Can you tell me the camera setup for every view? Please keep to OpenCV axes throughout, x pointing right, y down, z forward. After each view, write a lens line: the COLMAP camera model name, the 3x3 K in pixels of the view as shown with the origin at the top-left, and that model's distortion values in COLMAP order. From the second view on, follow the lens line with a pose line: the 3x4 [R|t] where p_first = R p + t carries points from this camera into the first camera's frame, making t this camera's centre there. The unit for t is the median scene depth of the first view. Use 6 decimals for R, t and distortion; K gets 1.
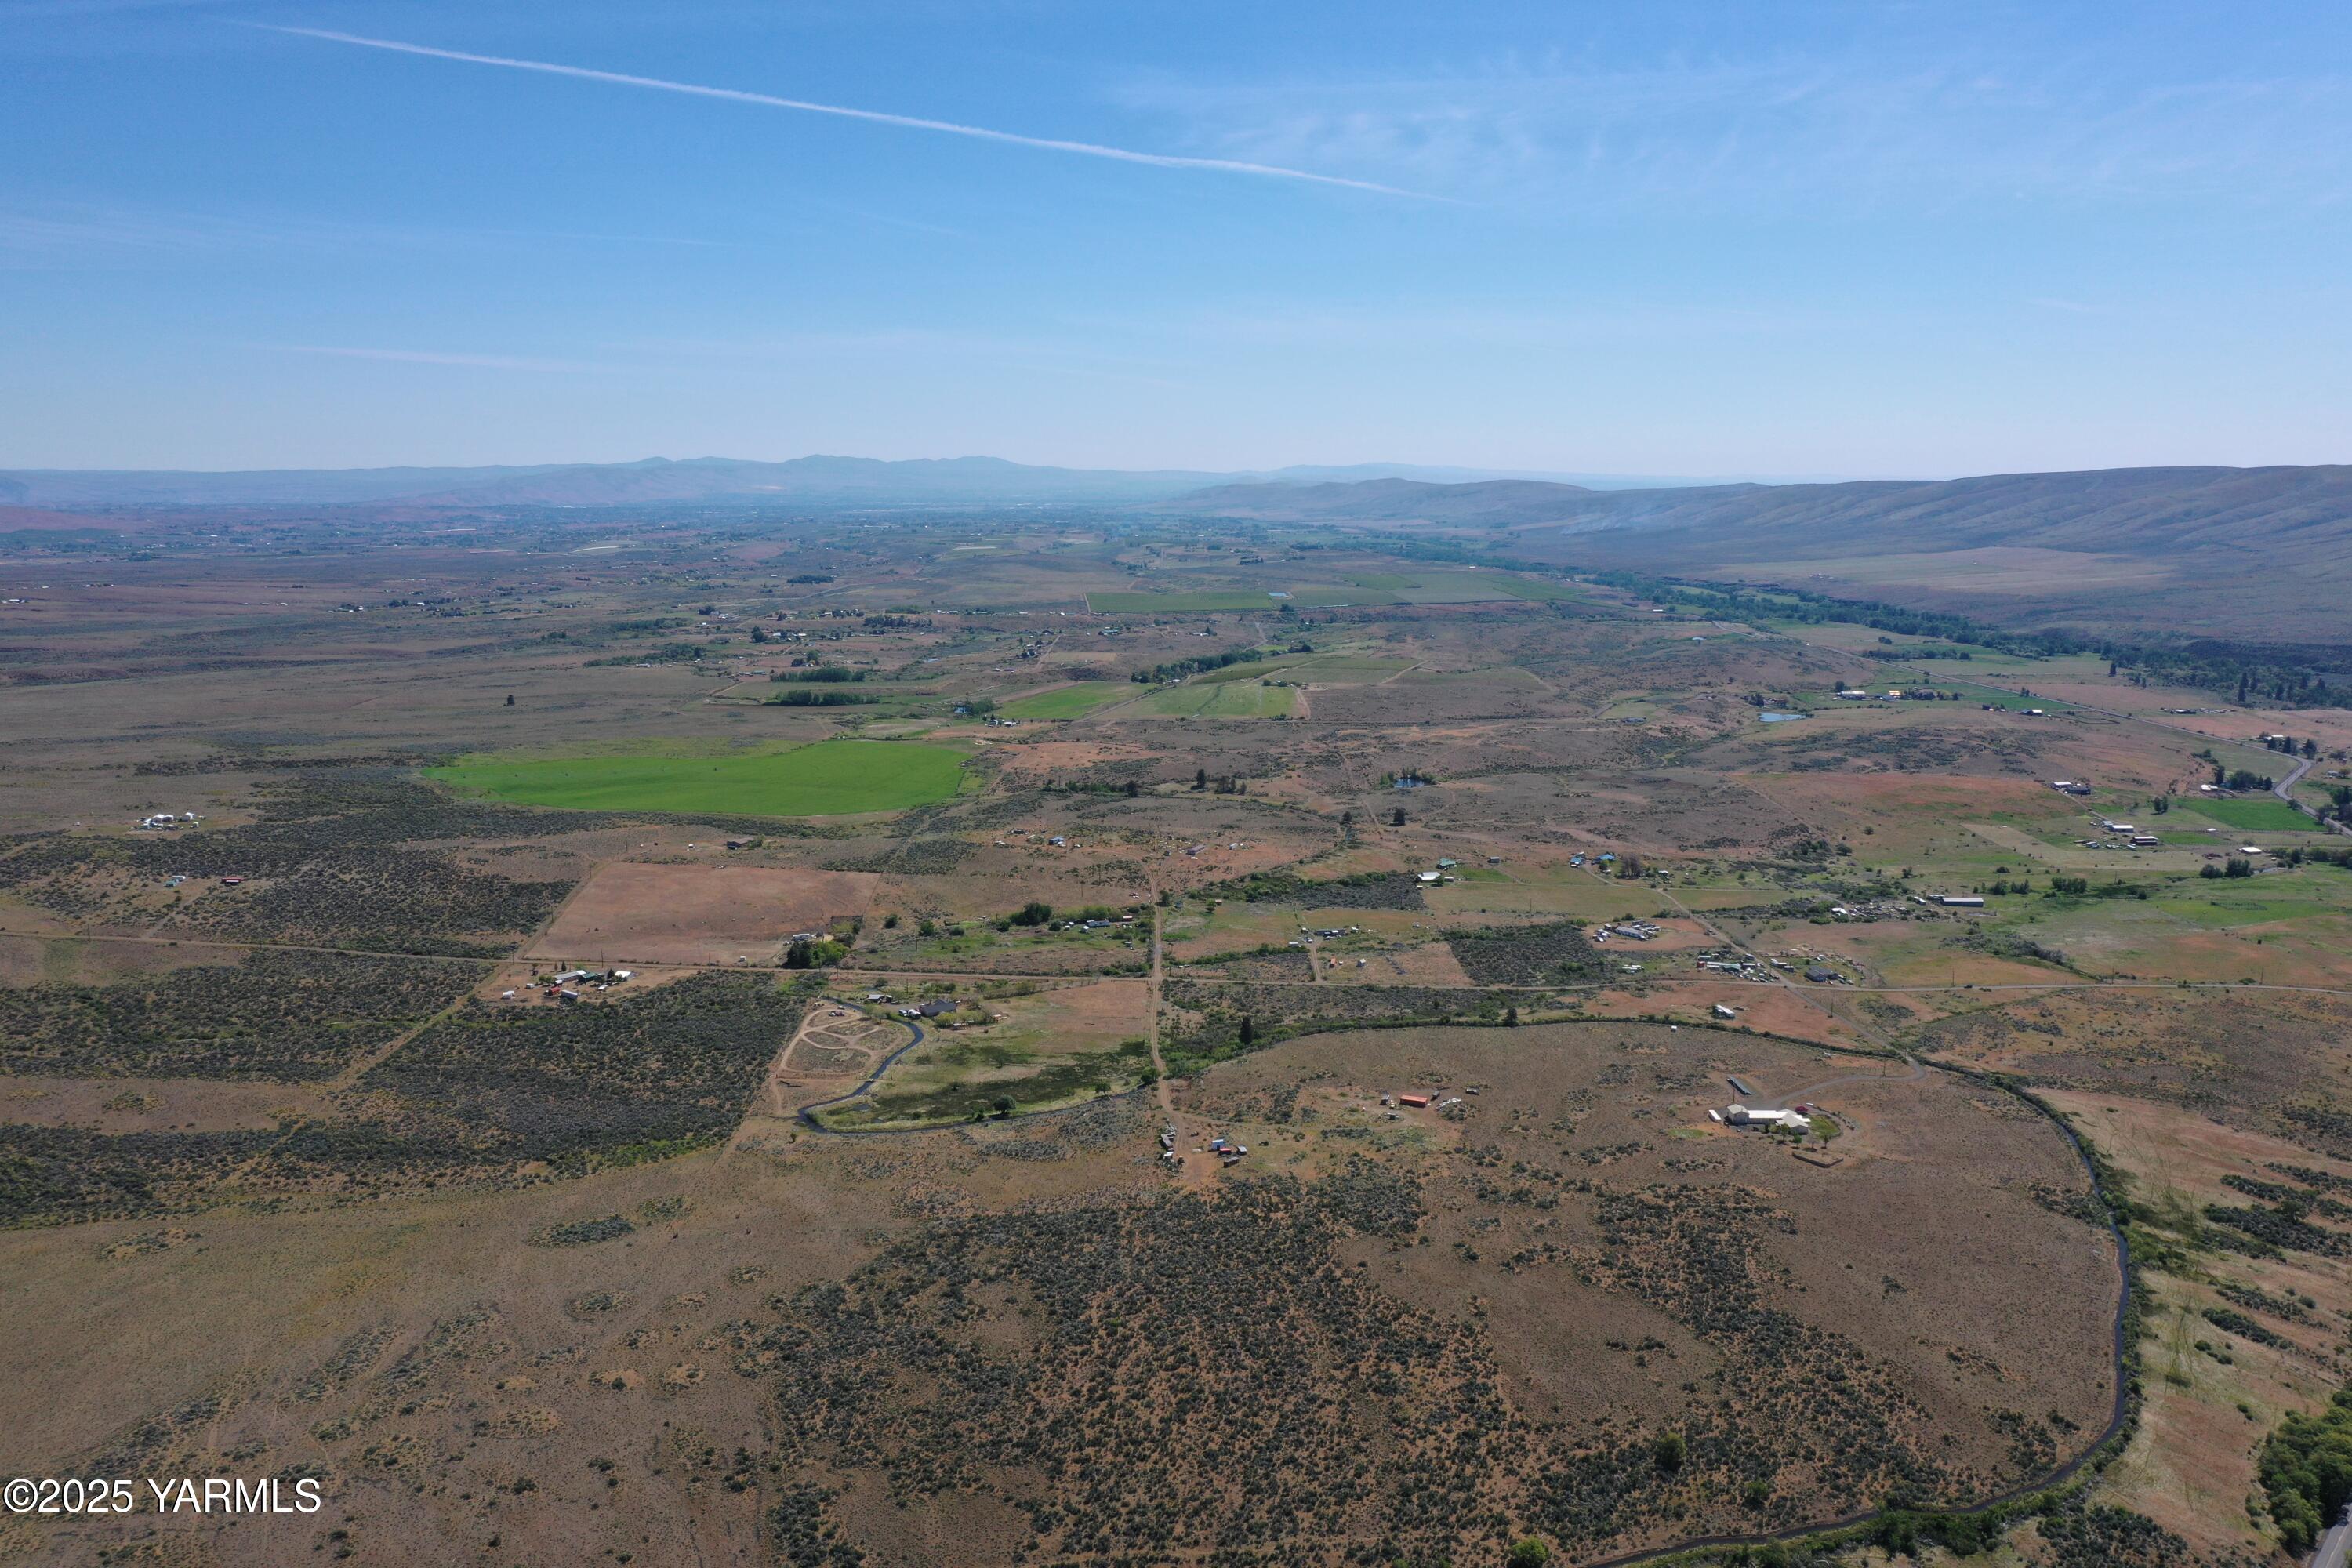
lens RADIAL K [[1853.9, 0, 1155.8], [0, 1853.9, 767.9], [0, 0, 1]] dist [-0.004372, 0.000686]
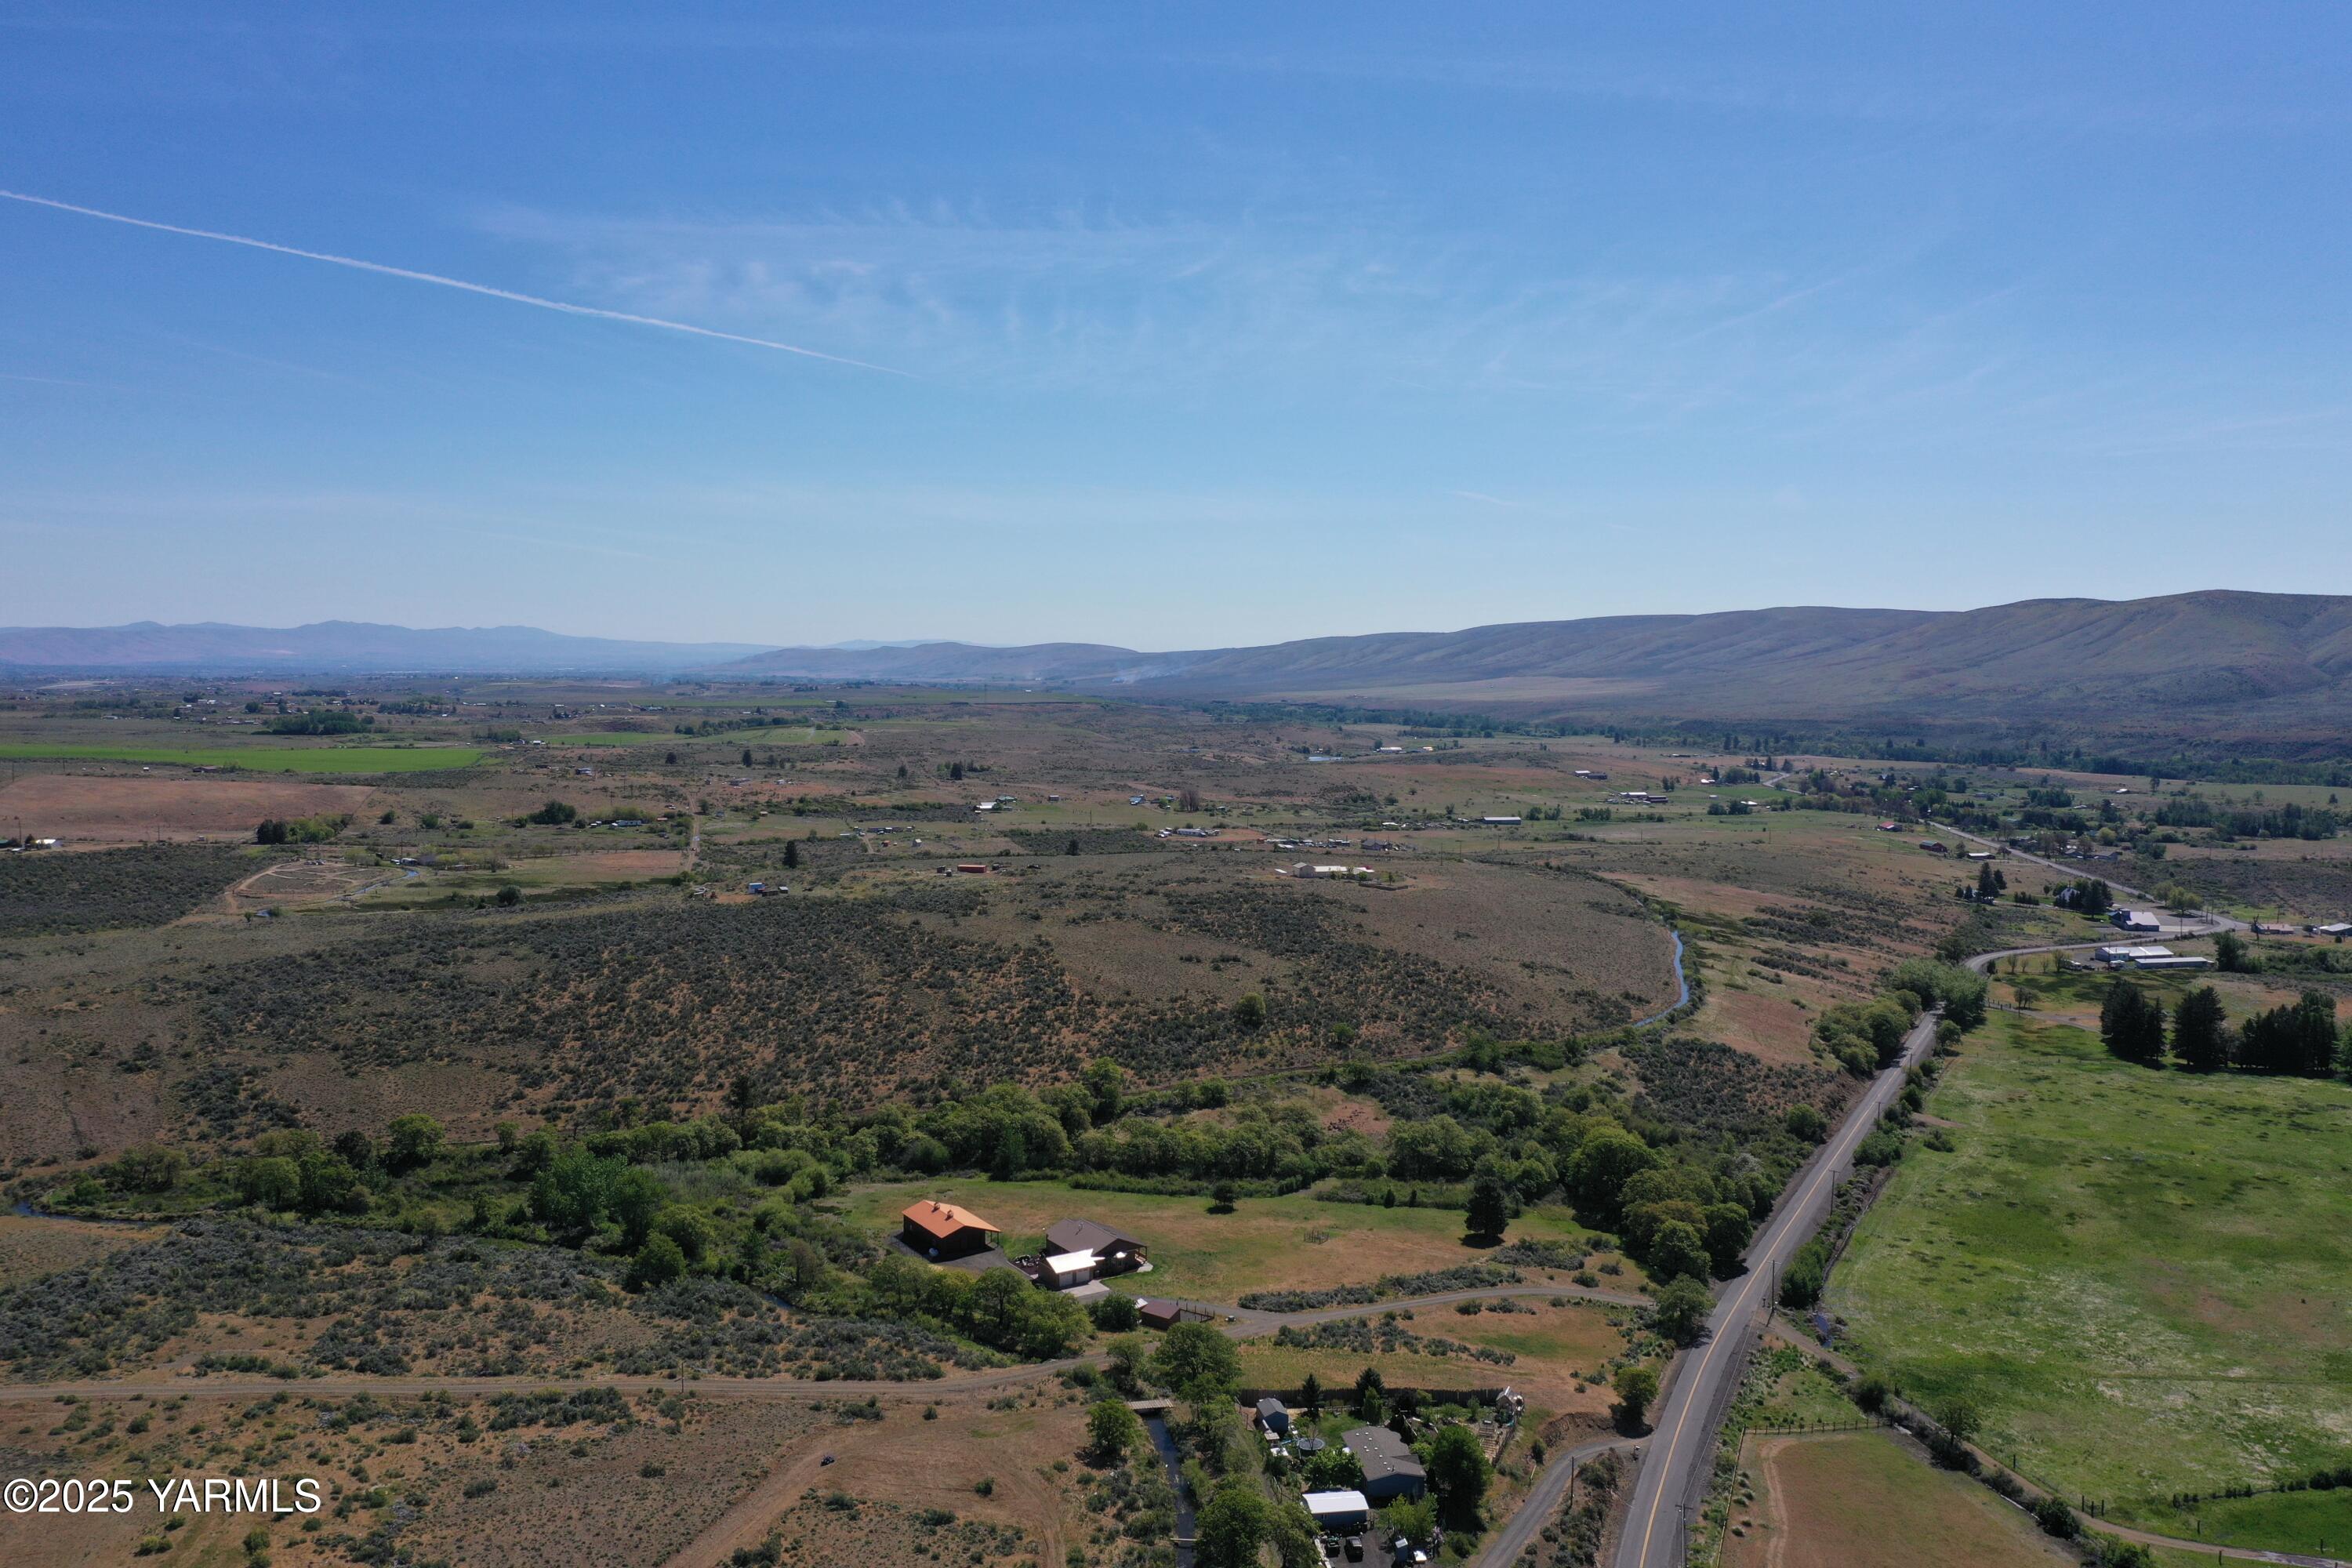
lens RADIAL K [[1853.9, 0, 1162.2], [0, 1853.9, 777.9], [0, 0, 1]] dist [-0.004372, 0.000686]
pose [[0.971385, 0.000783, 0.237508, 0.014274], [0.025925, 0.993670, -0.109306, 0.322269], [-0.236090, 0.112335, 0.965216, 0.096018]]
